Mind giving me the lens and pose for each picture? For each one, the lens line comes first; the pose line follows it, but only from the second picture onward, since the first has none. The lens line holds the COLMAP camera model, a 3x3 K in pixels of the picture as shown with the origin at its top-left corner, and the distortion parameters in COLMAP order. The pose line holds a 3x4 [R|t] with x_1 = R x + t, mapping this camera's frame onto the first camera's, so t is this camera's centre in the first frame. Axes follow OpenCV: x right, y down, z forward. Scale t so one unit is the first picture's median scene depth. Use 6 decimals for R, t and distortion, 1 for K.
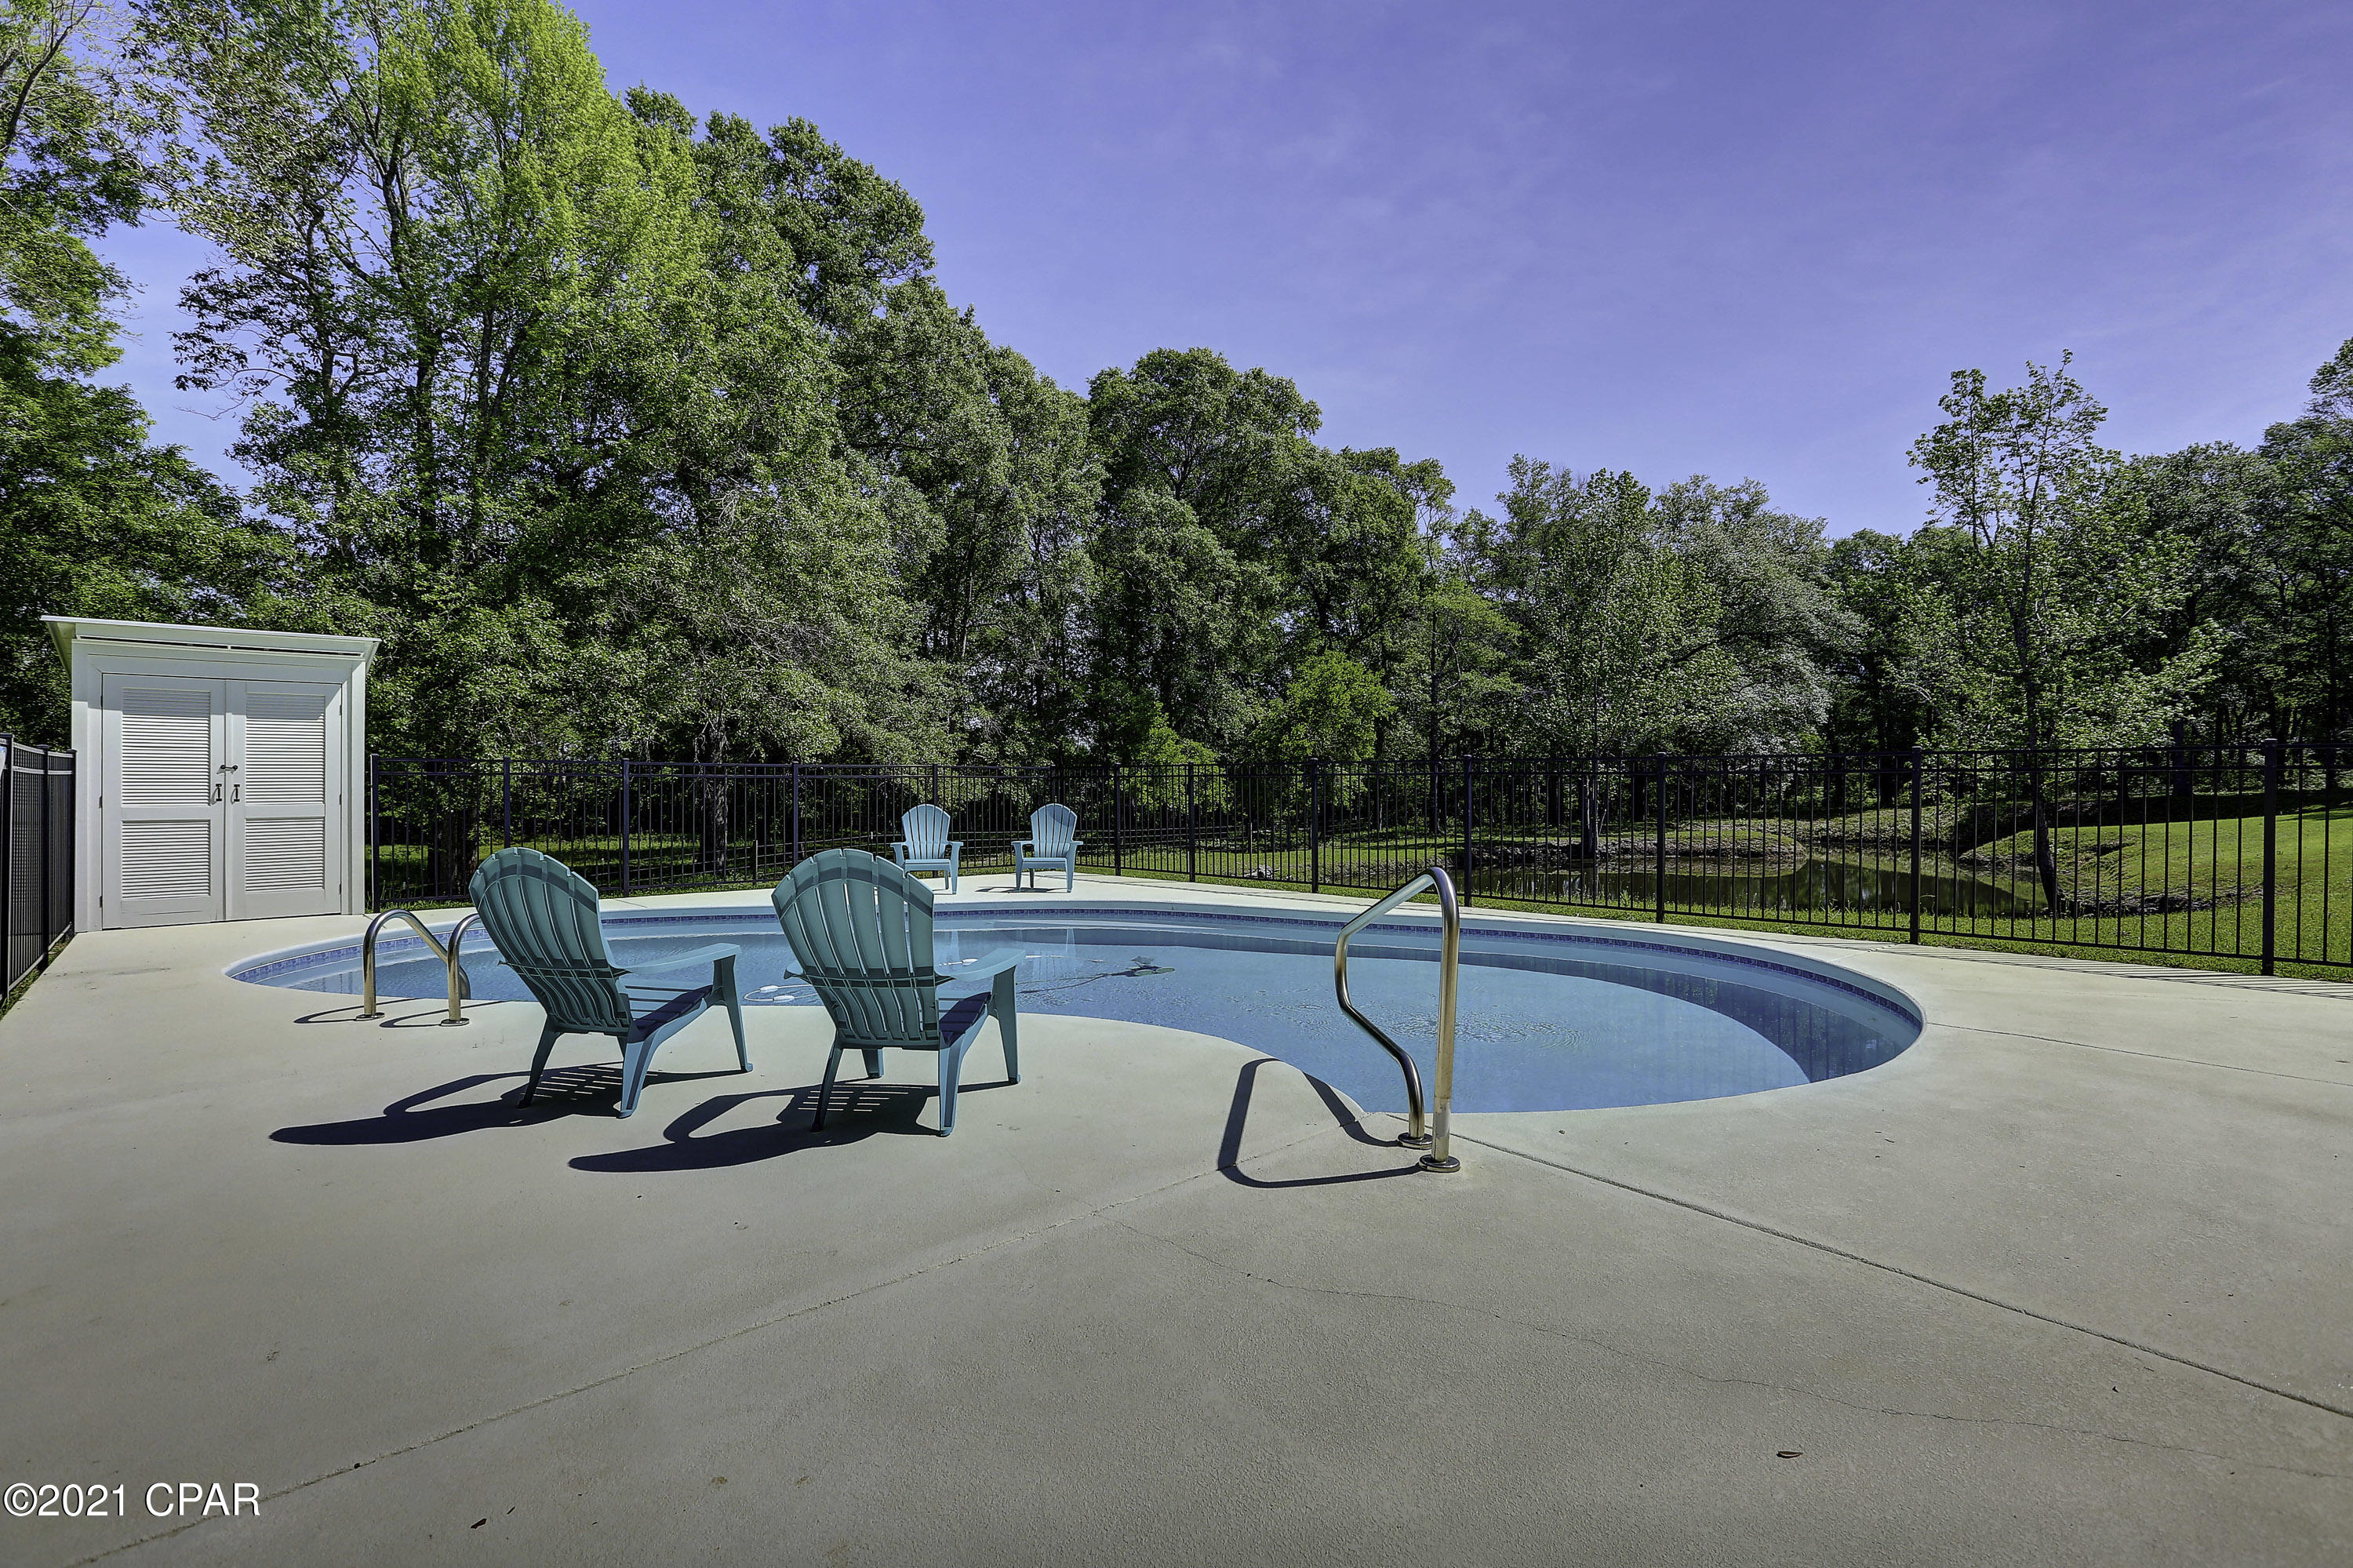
lens RADIAL K [[1095.1, 0, 1209.6], [0, 1095.1, 774.7], [0, 0, 1]] dist [-0.004472, 0.004679]
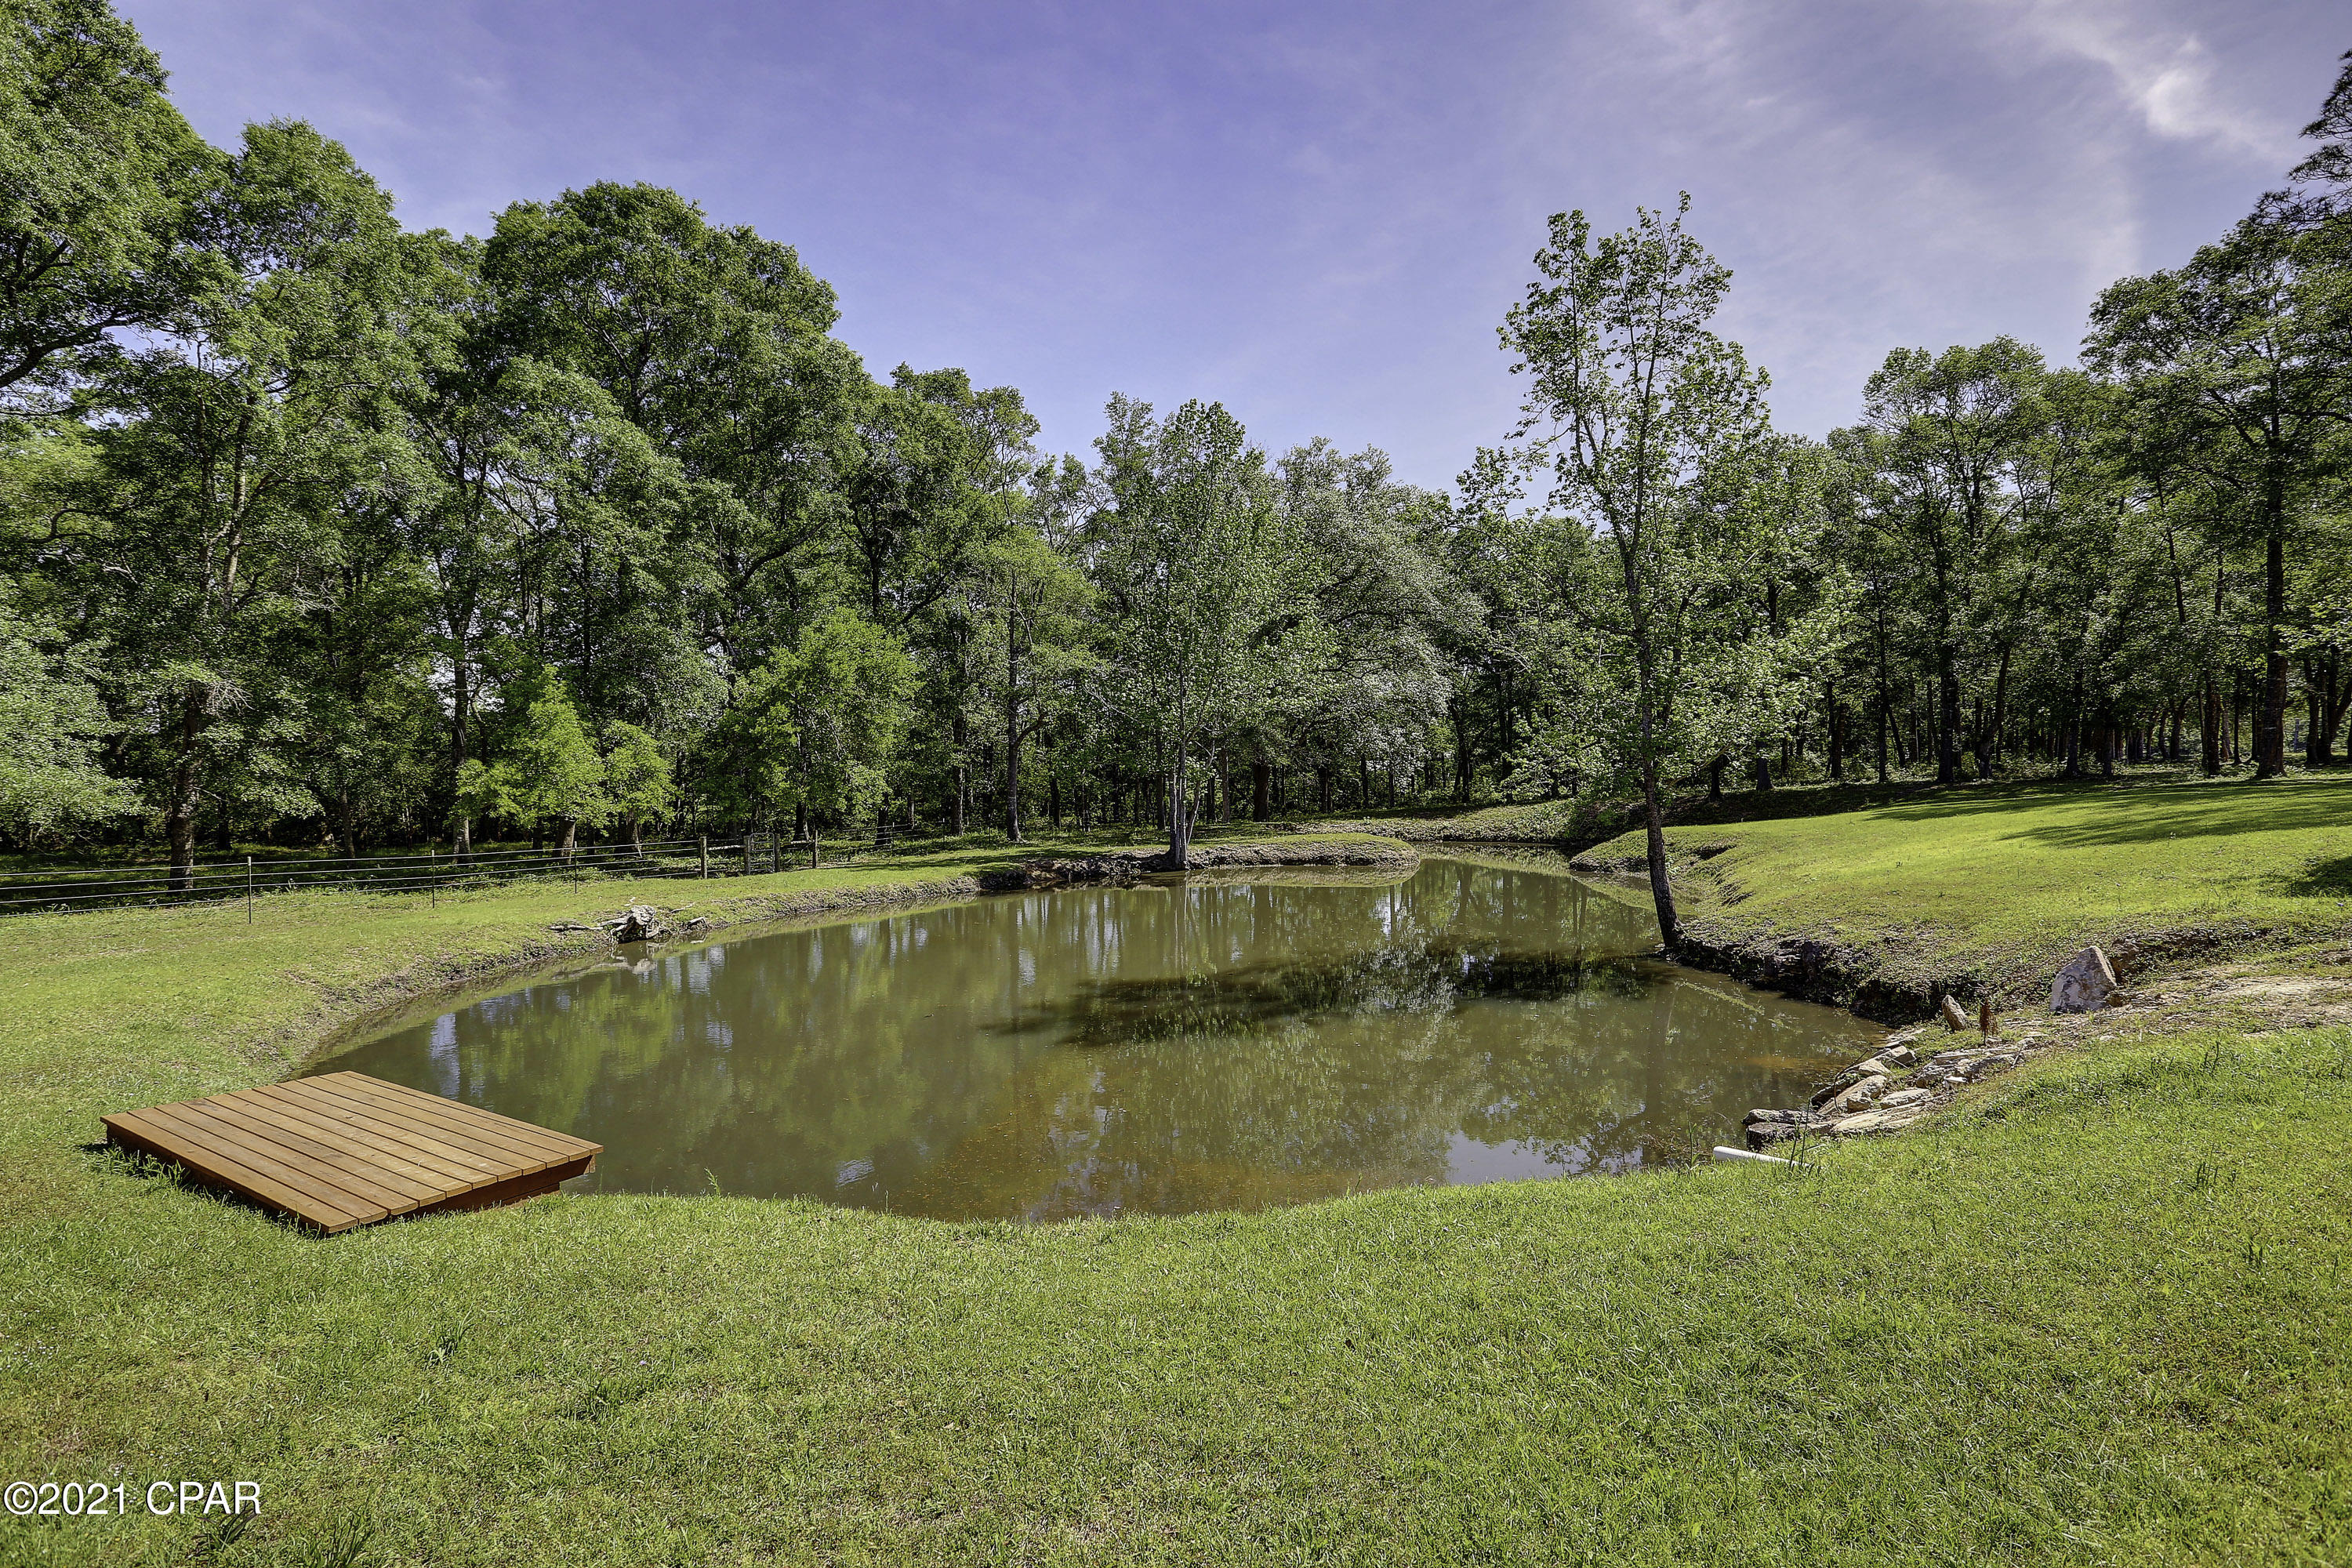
lens RADIAL K [[1094.6, 0, 1186.0], [0, 1094.6, 772.7], [0, 0, 1]] dist [-0.004472, 0.004679]
pose [[0.967733, -0.003352, 0.251956, 0.145187], [0.002630, 0.999991, 0.003200, -0.000308], [-0.251965, -0.002434, 0.967733, 0.198675]]
